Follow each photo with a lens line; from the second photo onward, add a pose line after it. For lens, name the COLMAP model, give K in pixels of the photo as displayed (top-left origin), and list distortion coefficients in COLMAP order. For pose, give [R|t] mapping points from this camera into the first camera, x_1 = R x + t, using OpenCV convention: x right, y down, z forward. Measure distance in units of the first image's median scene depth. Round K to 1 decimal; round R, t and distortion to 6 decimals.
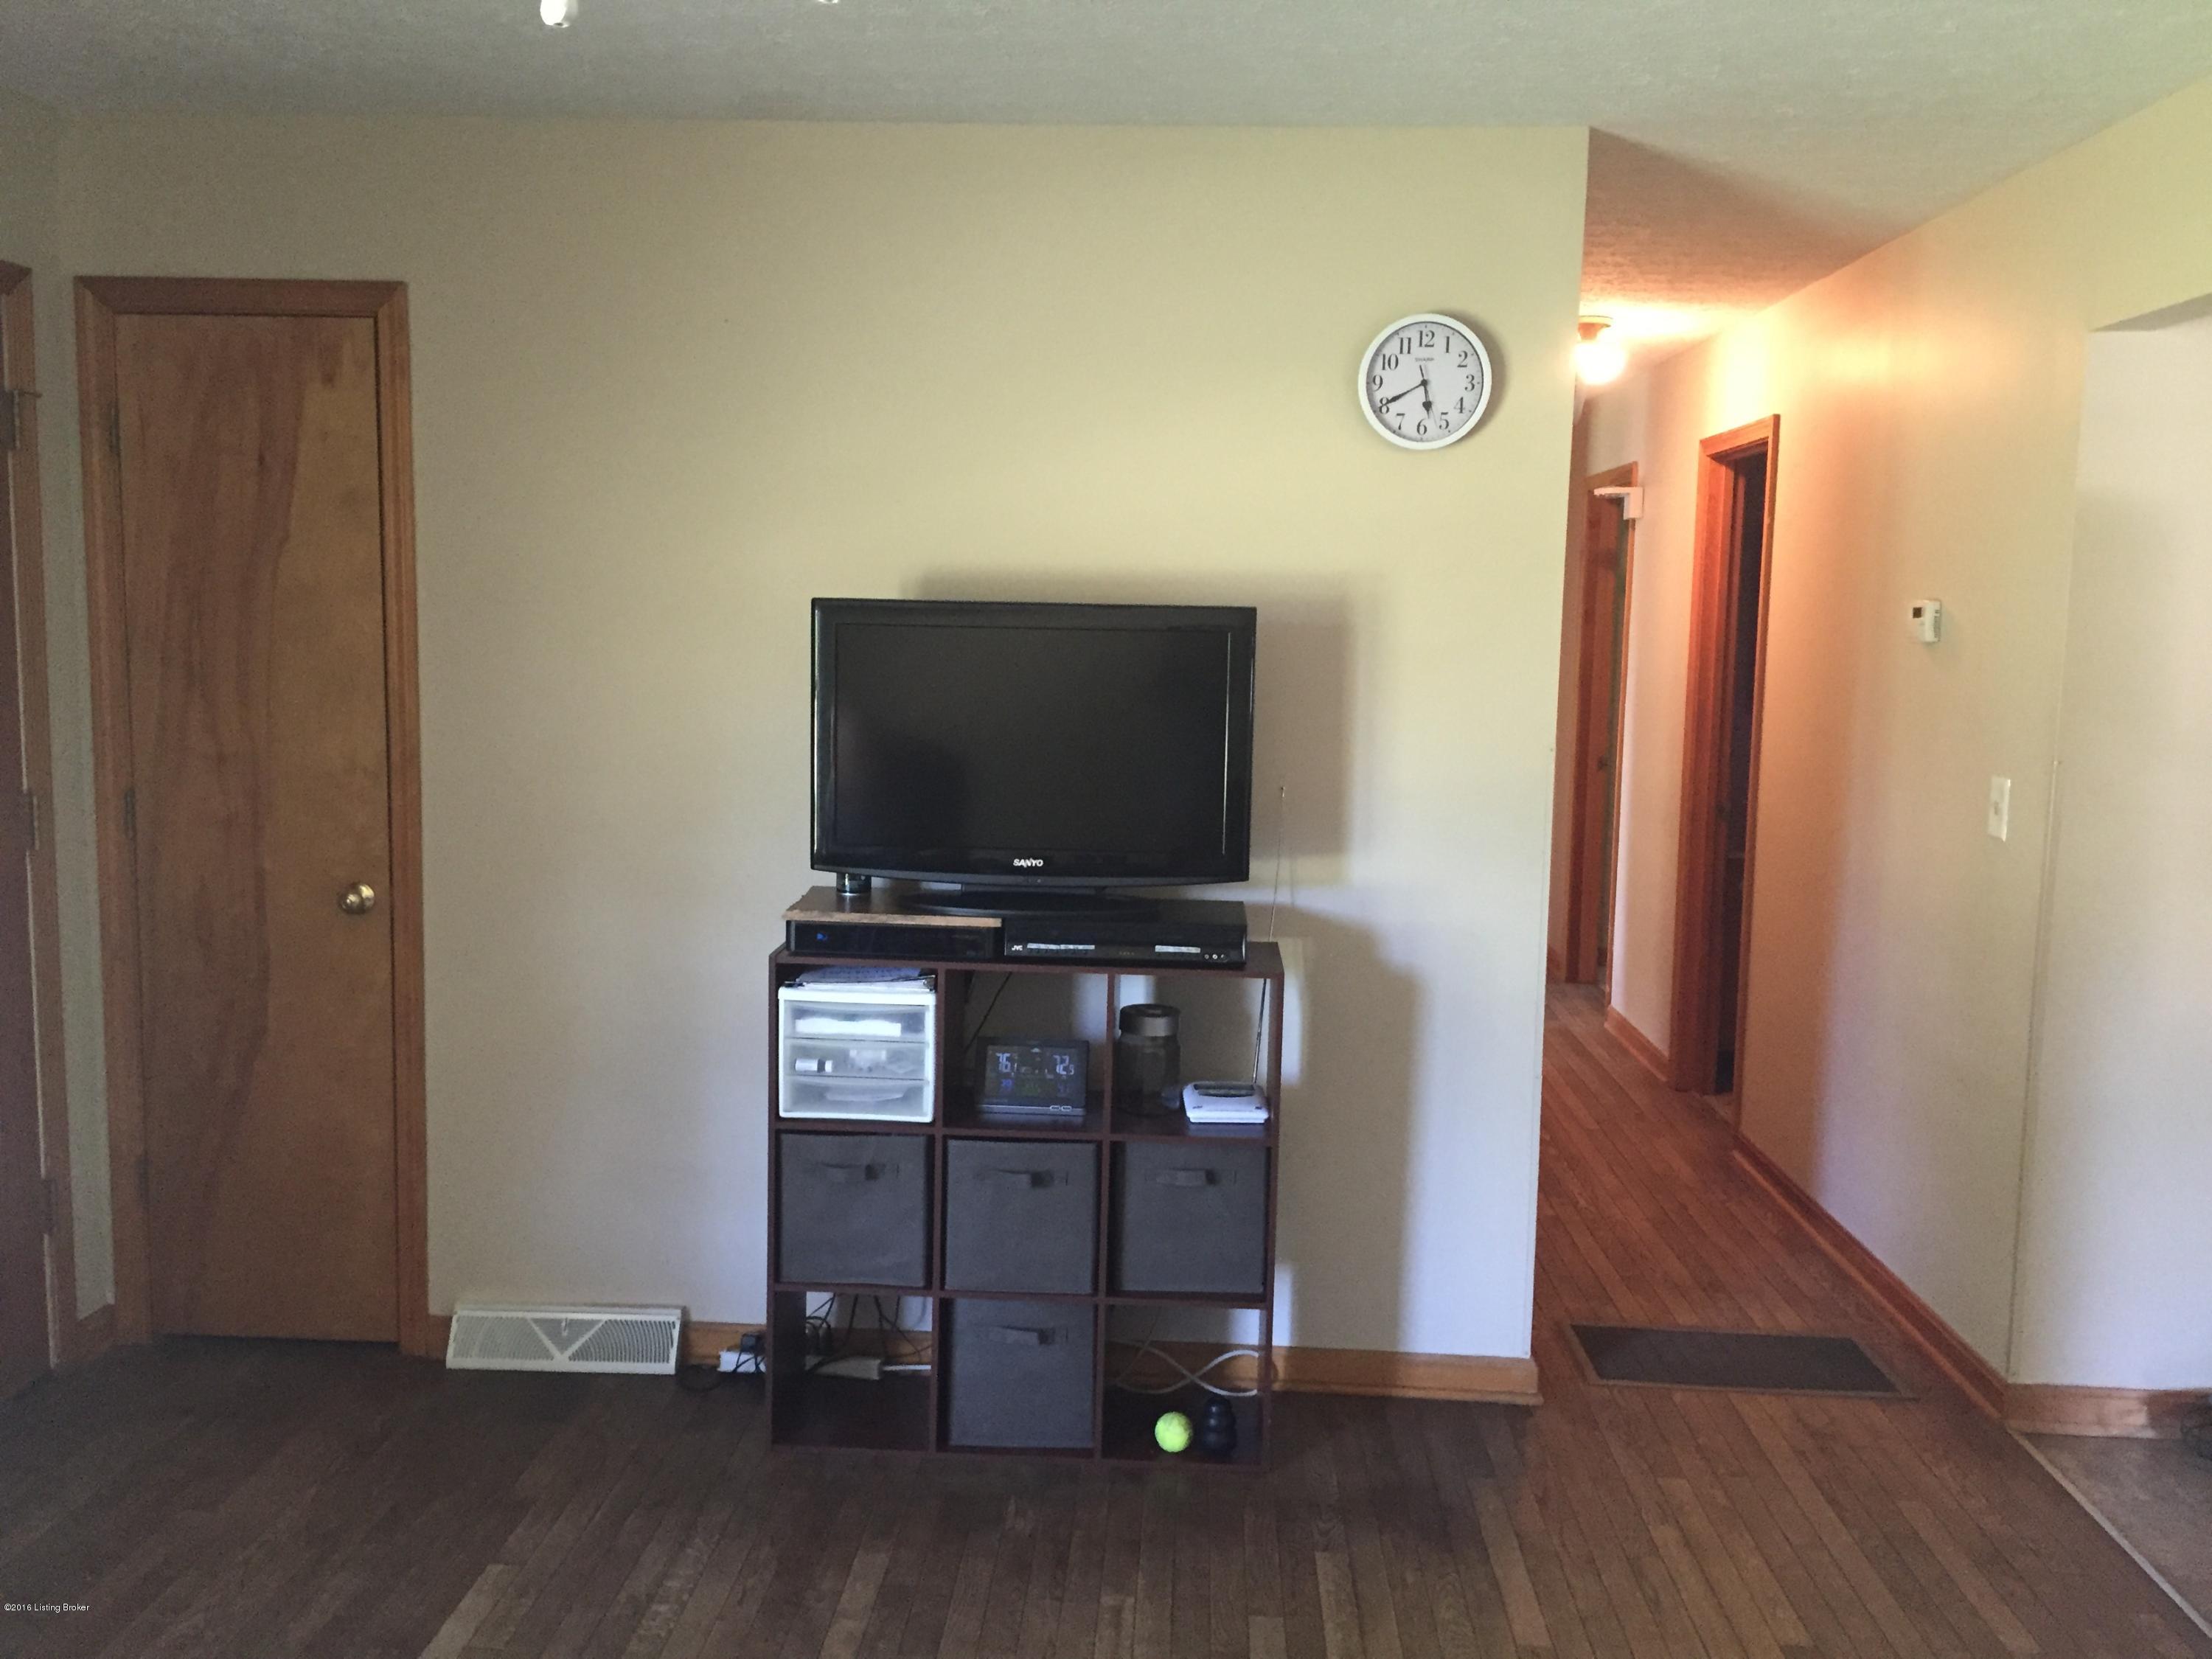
lens RADIAL K [[1896.4, 0, 1106.0], [0, 1896.4, 829.5], [0, 0, 1]] dist [0.092204, -0.133541]
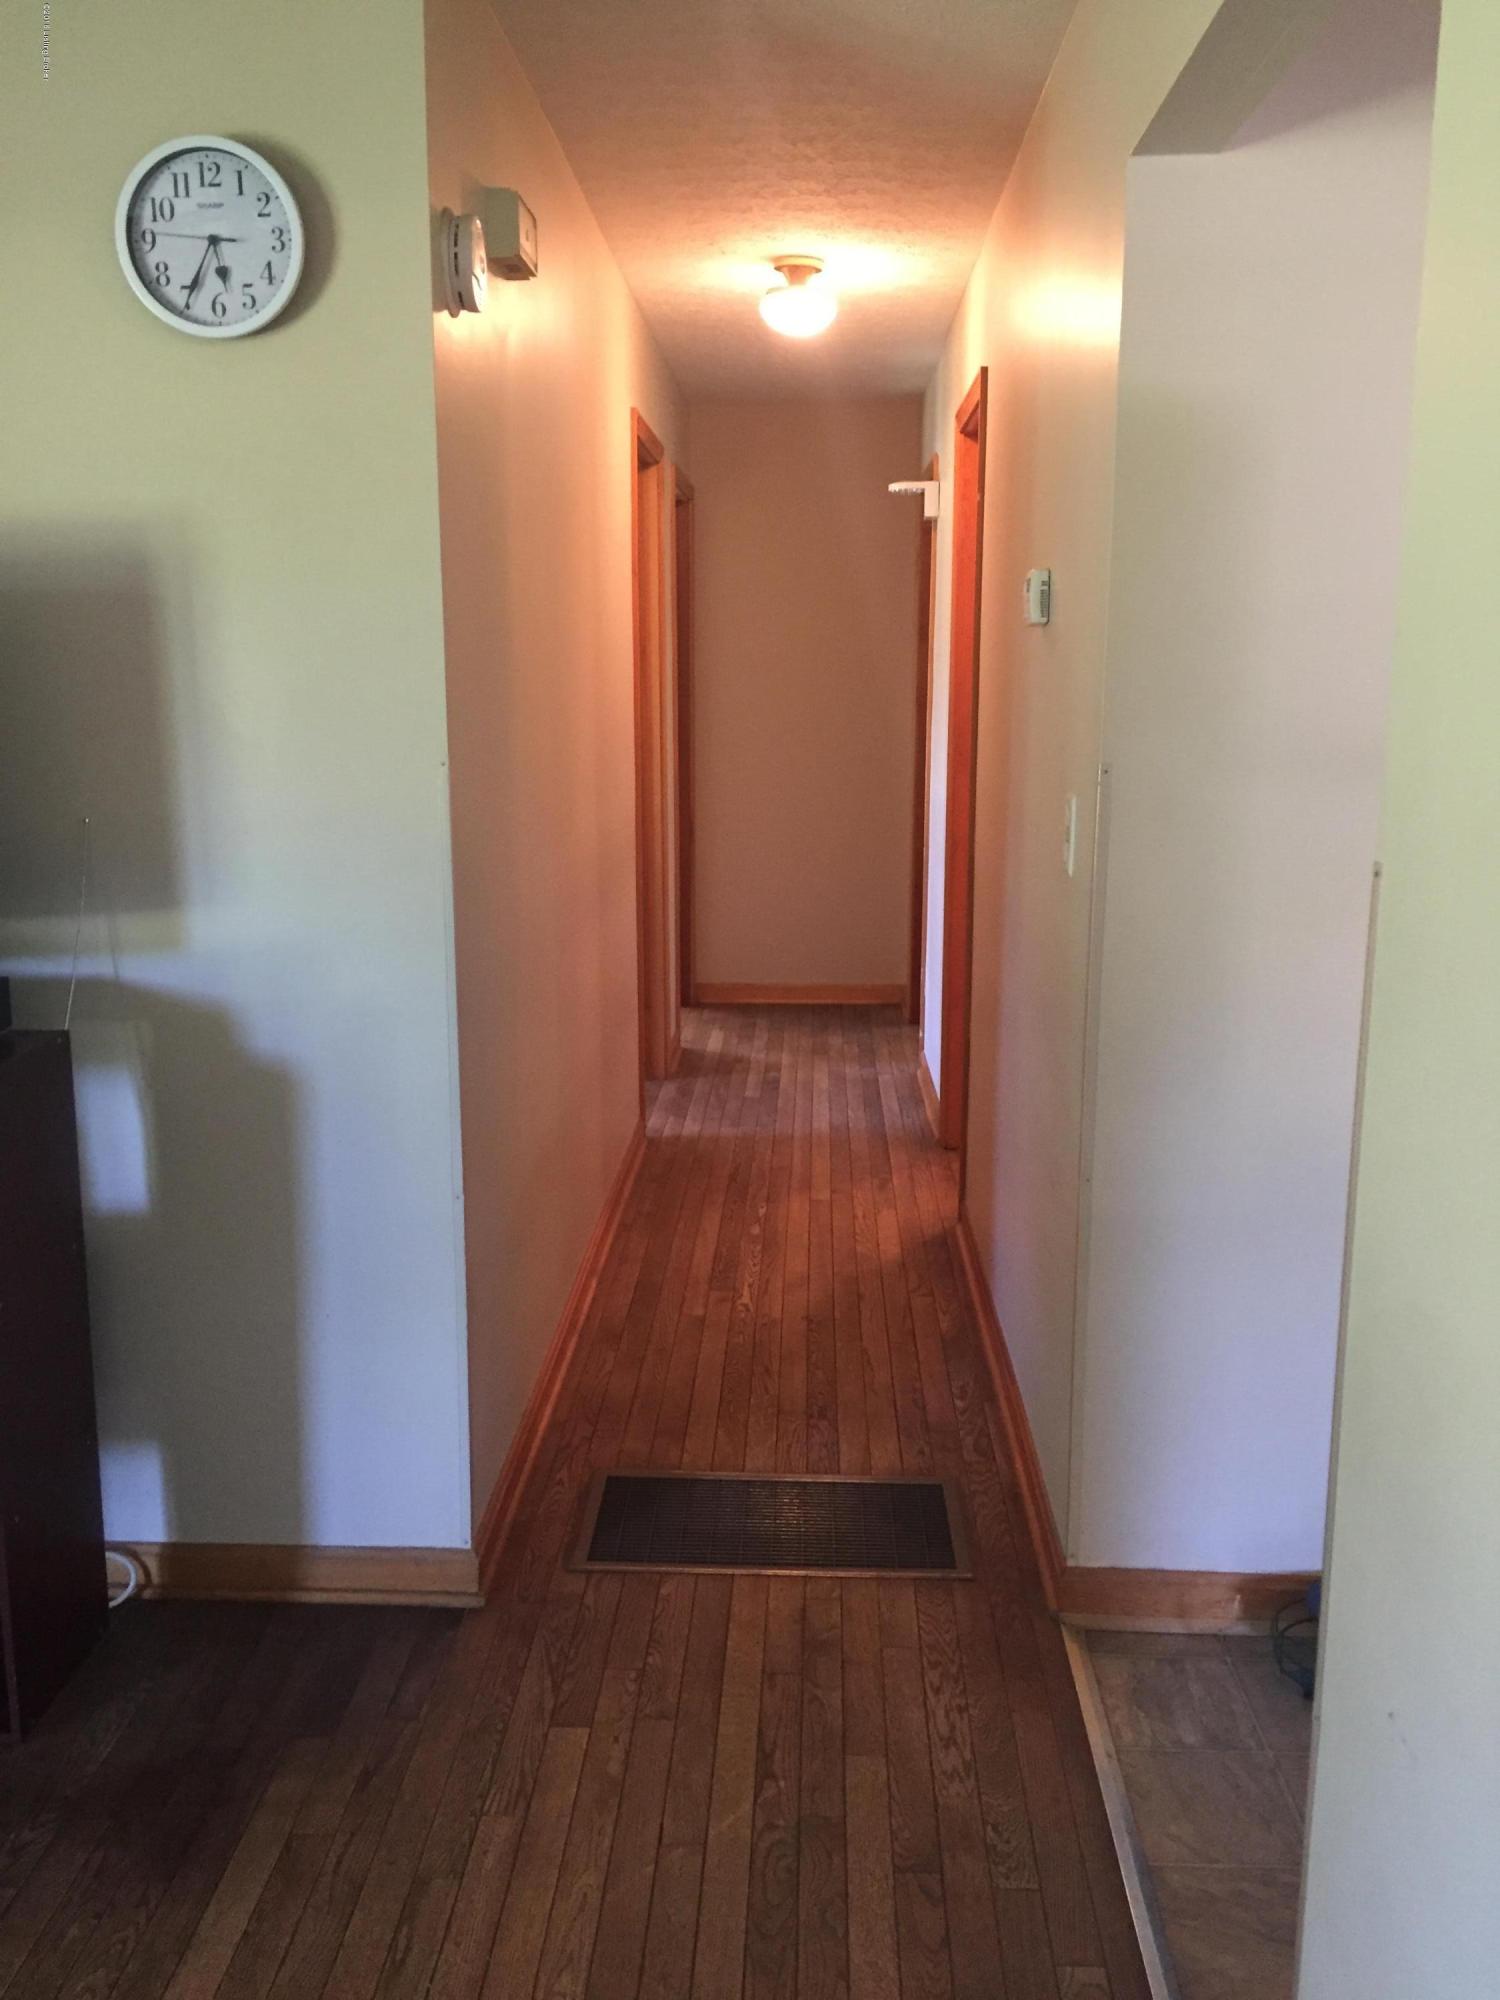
lens RADIAL K [[1714.6, 0, 760.8], [0, 1714.6, 1008.1], [0, 0, 1]] dist [0.092204, -0.133541]
pose [[0.999803, -0.015880, 0.011910, 0.343675], [0.014844, 0.996479, 0.082523, -0.000706], [-0.013178, -0.082330, 0.996518, 0.318899]]
